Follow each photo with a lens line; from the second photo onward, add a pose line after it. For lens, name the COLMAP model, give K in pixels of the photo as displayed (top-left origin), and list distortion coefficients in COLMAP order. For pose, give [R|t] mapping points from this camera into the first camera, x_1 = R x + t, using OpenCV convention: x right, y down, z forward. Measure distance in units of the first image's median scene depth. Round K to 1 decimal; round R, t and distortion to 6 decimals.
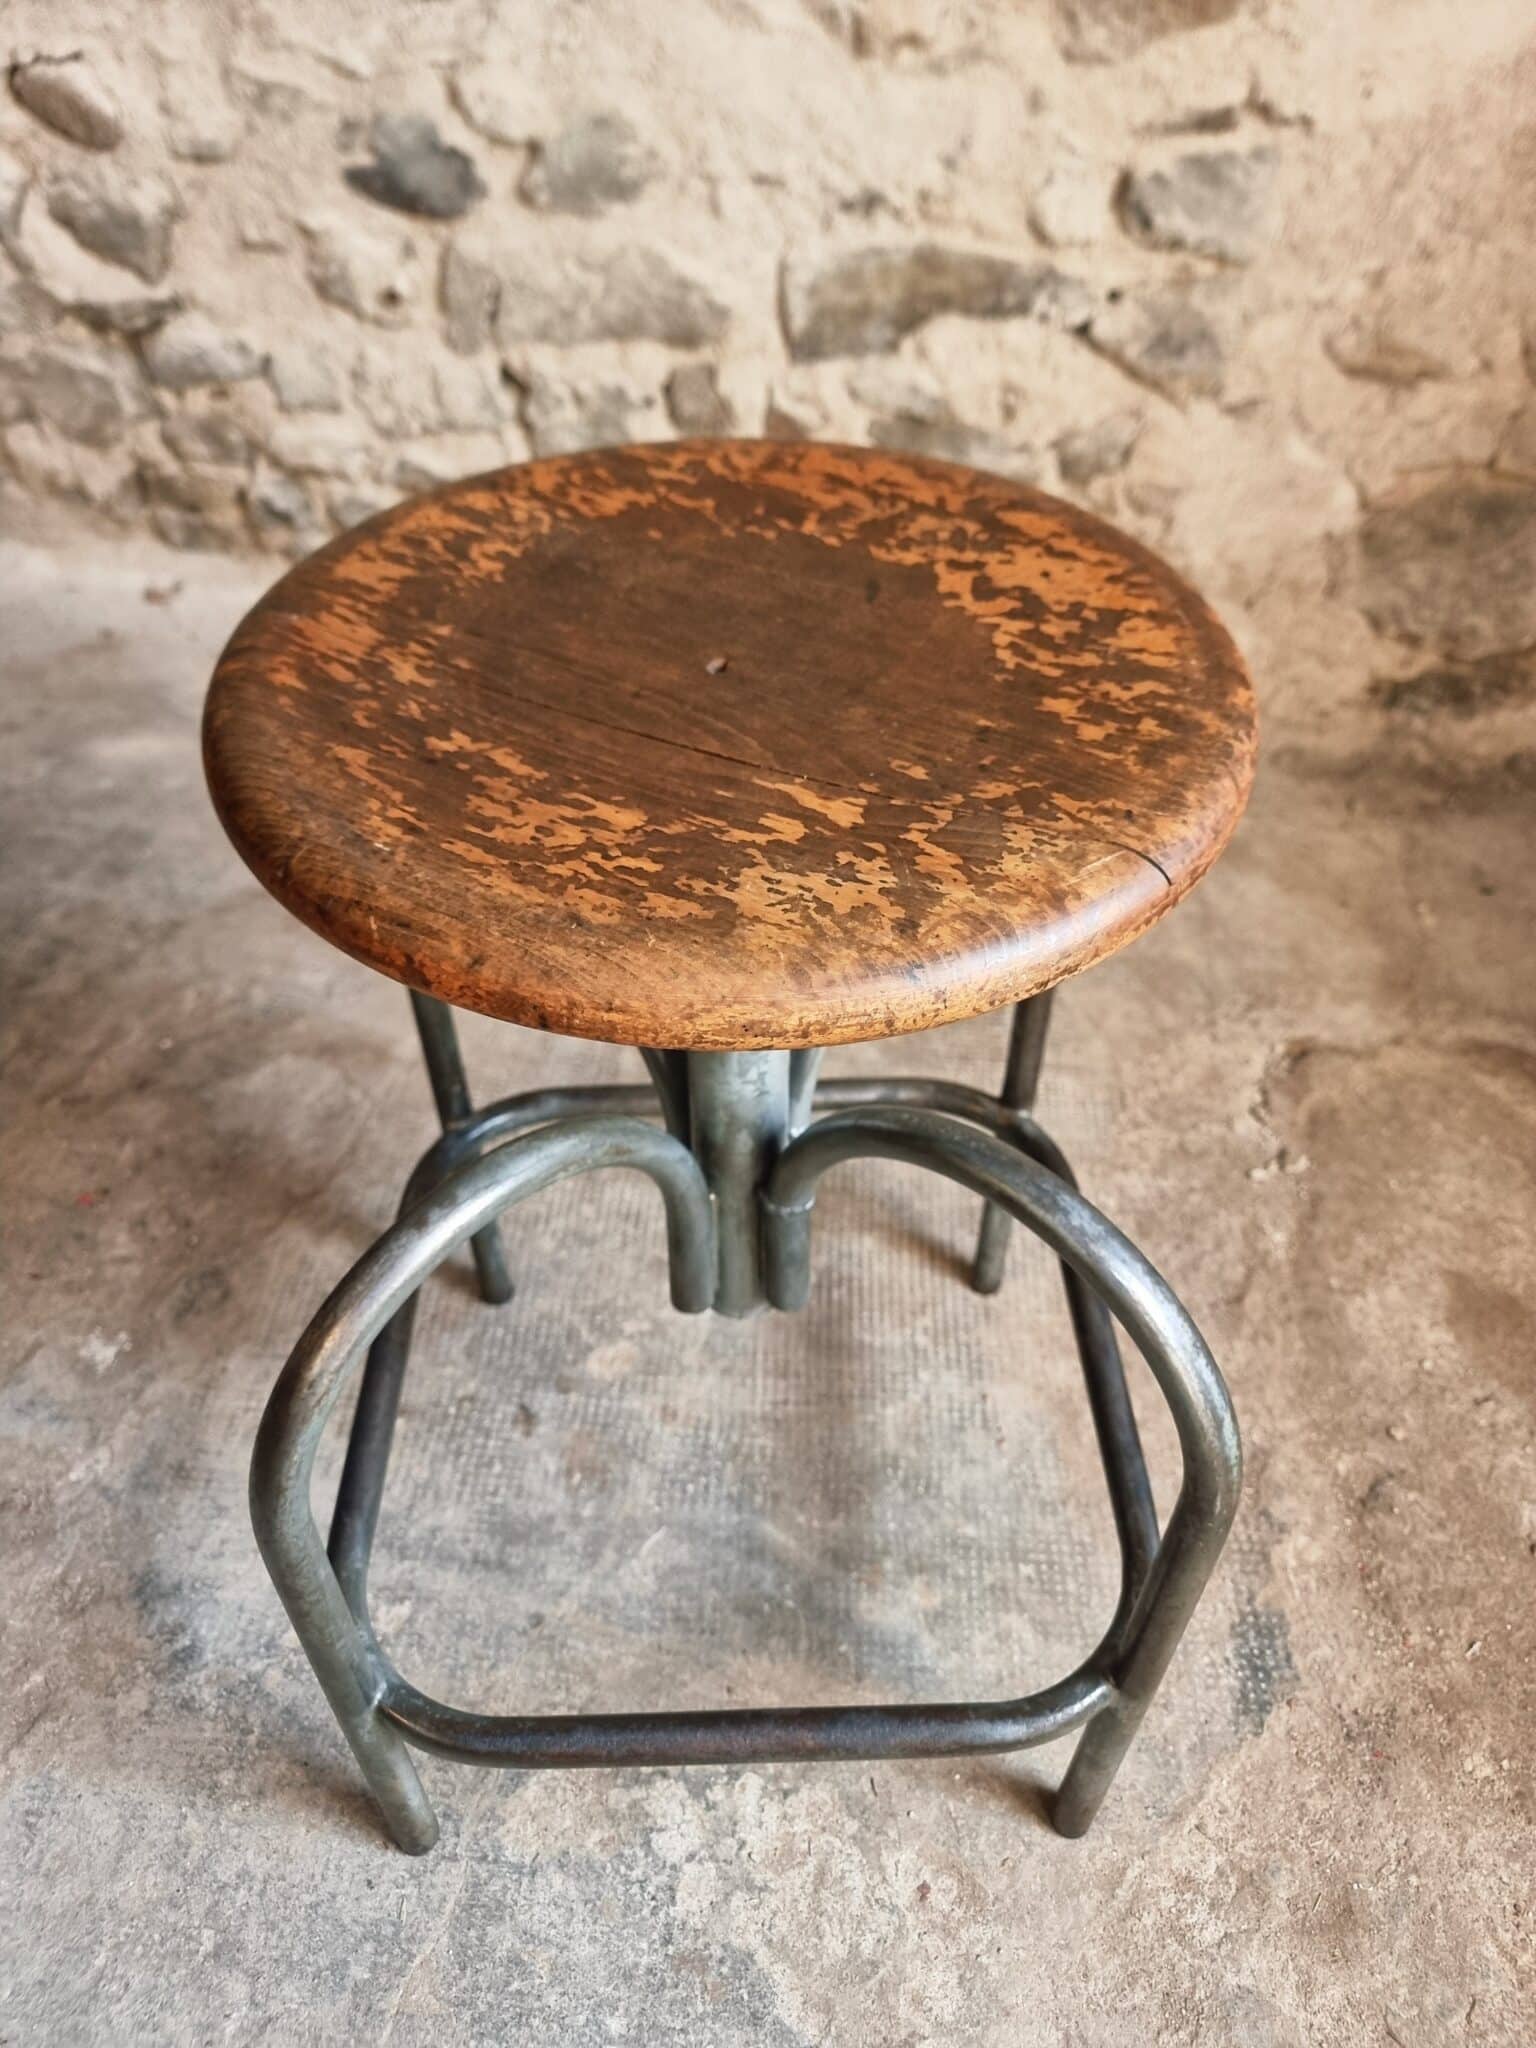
lens RADIAL K [[1469.1, 0, 762.1], [0, 1469.1, 1025.4], [0, 0, 1]] dist [0.034165, -0.035764]
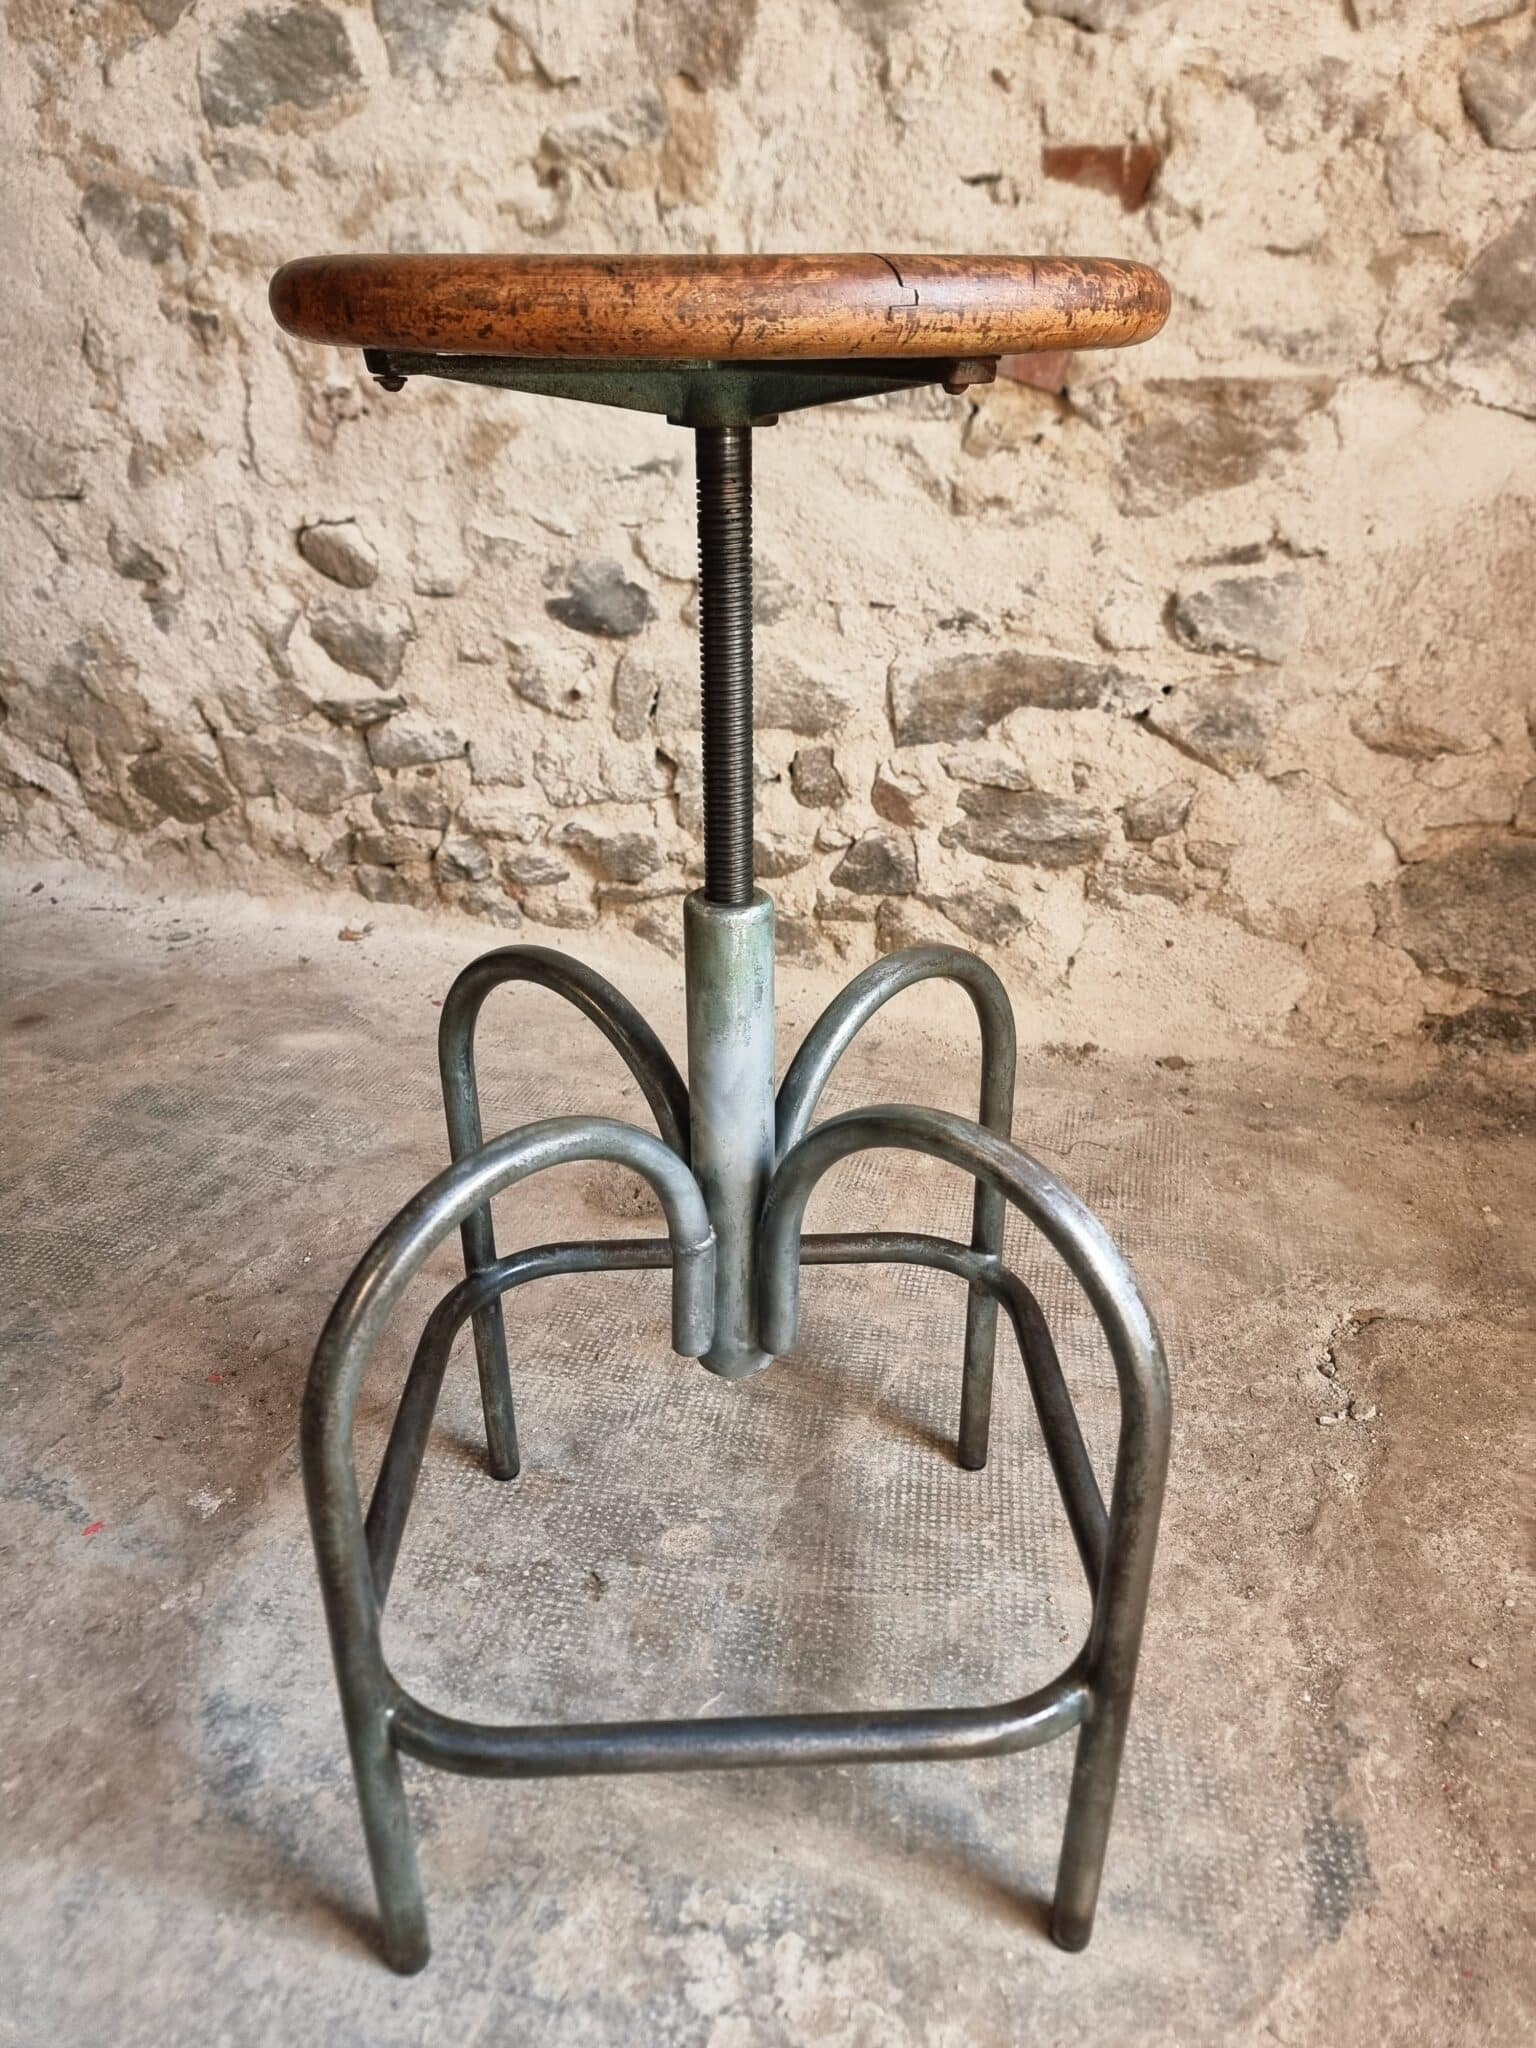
lens RADIAL K [[1438.7, 0, 762.9], [0, 1438.7, 1033.7], [0, 0, 1]] dist [0.069045, -0.064258]
pose [[0.995852, 0.034705, -0.084108, 0.028076], [-0.058752, 0.951124, -0.303170, 0.205446], [0.069475, 0.306854, 0.949218, -0.073421]]
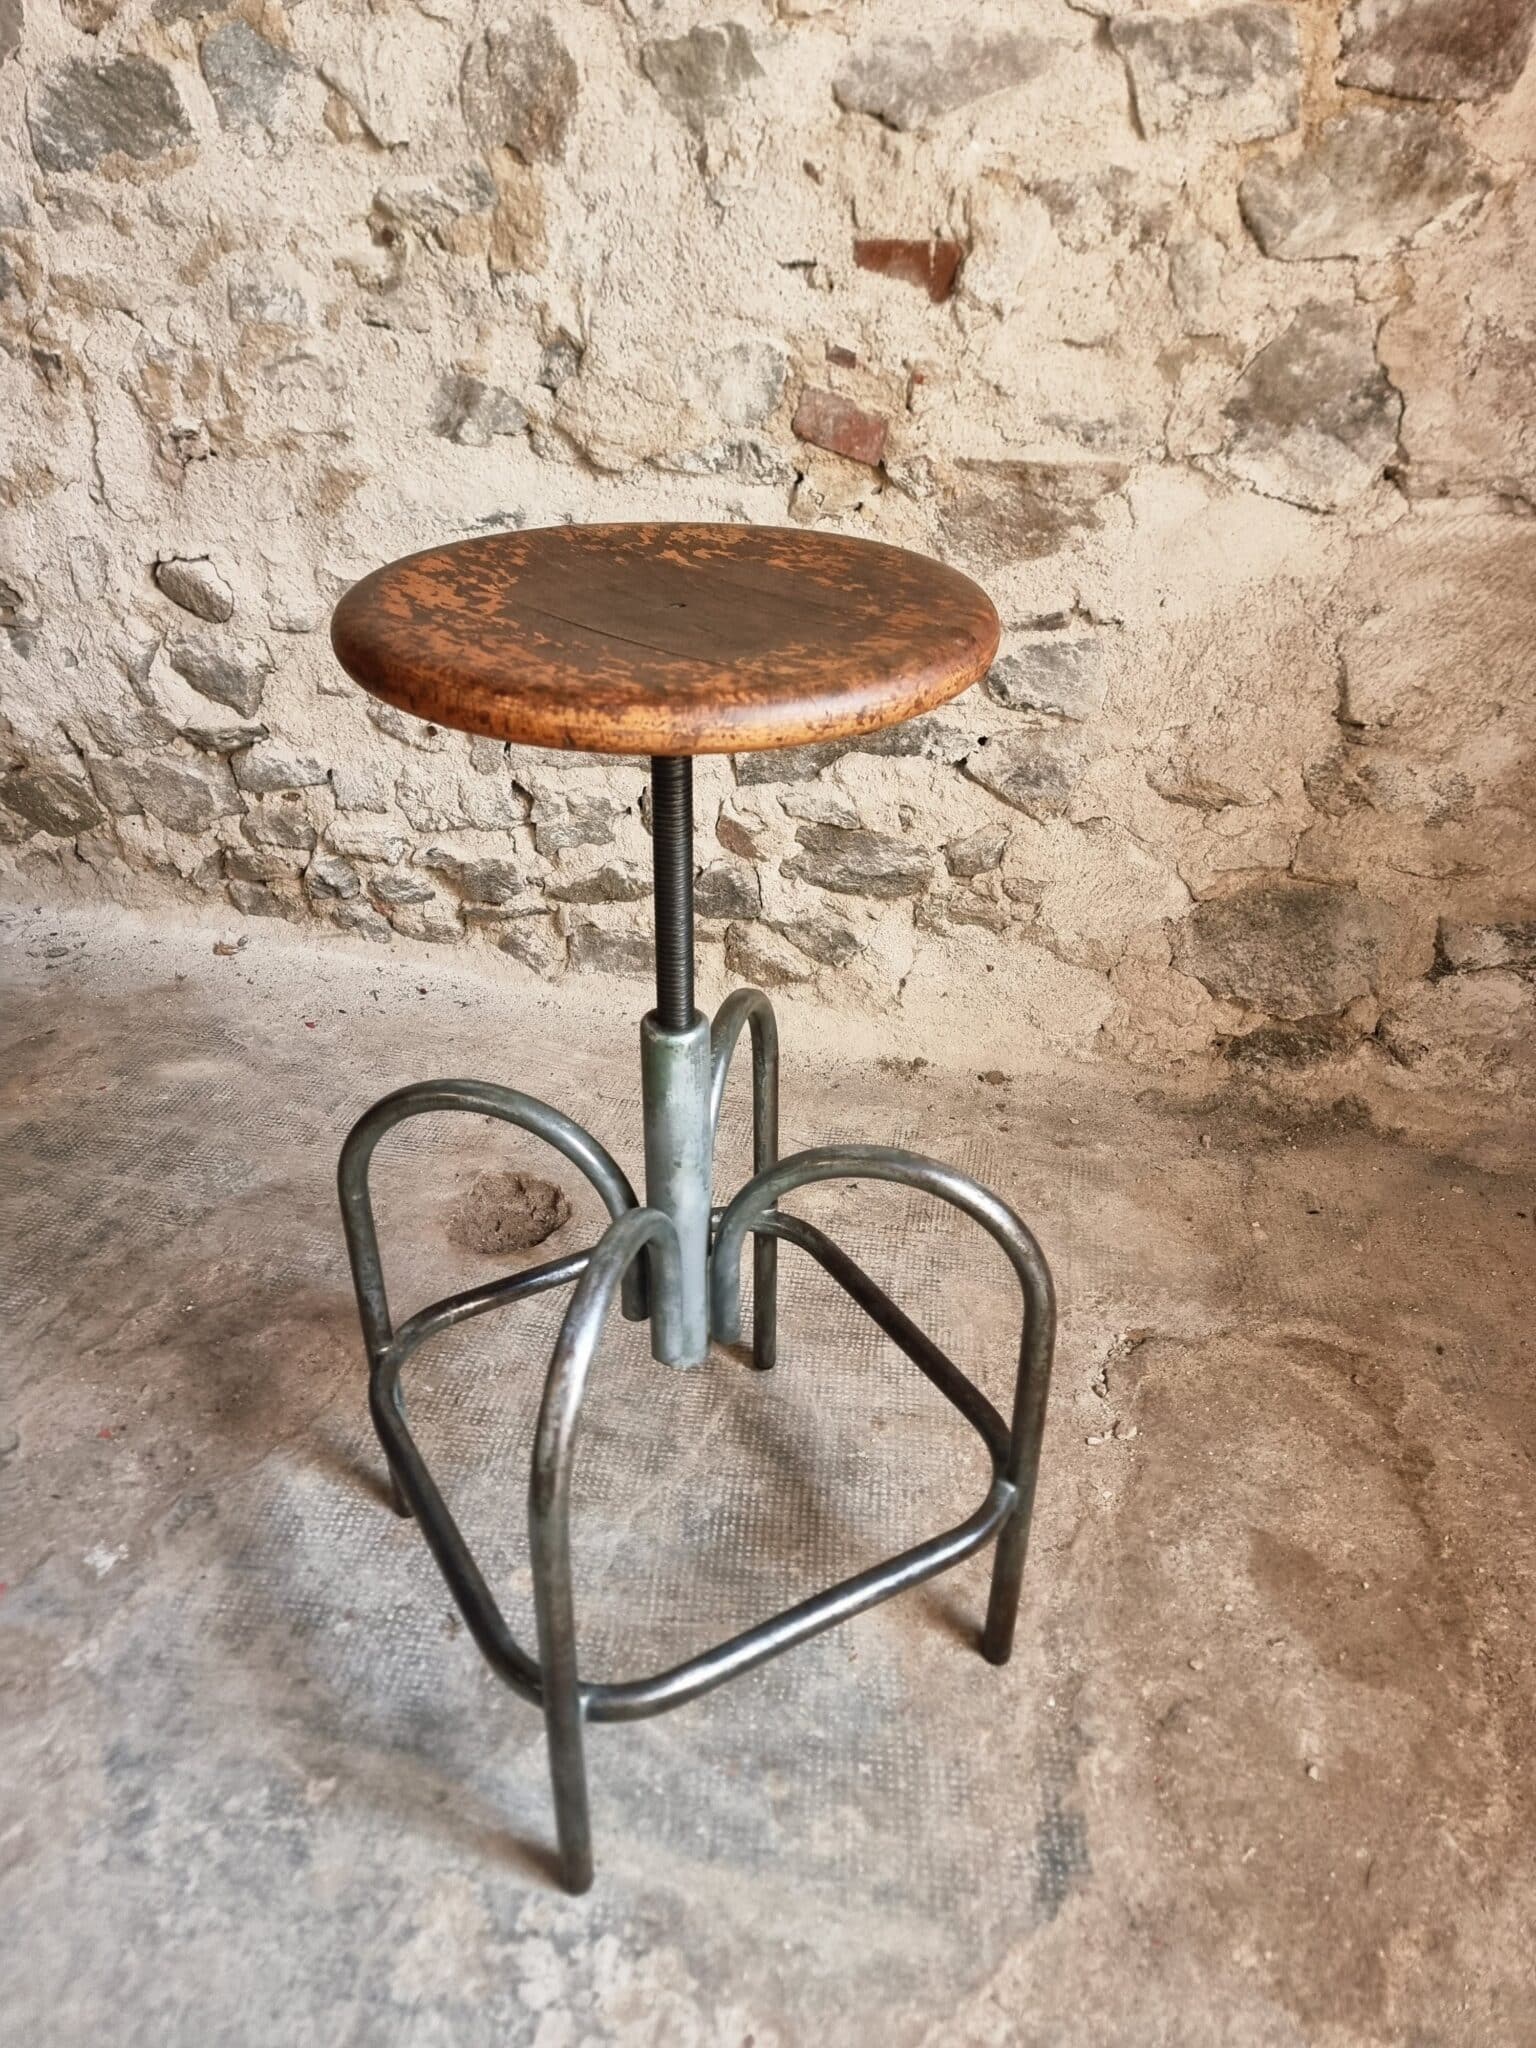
lens RADIAL K [[1429.7, 0, 736.9], [0, 1429.7, 1032.9], [0, 0, 1]] dist [0.077312, -0.069547]
pose [[0.999184, 0.020511, -0.034797, 0.100653], [-0.027886, 0.973517, -0.226908, 0.062994], [0.029221, 0.227693, 0.973294, -0.234885]]
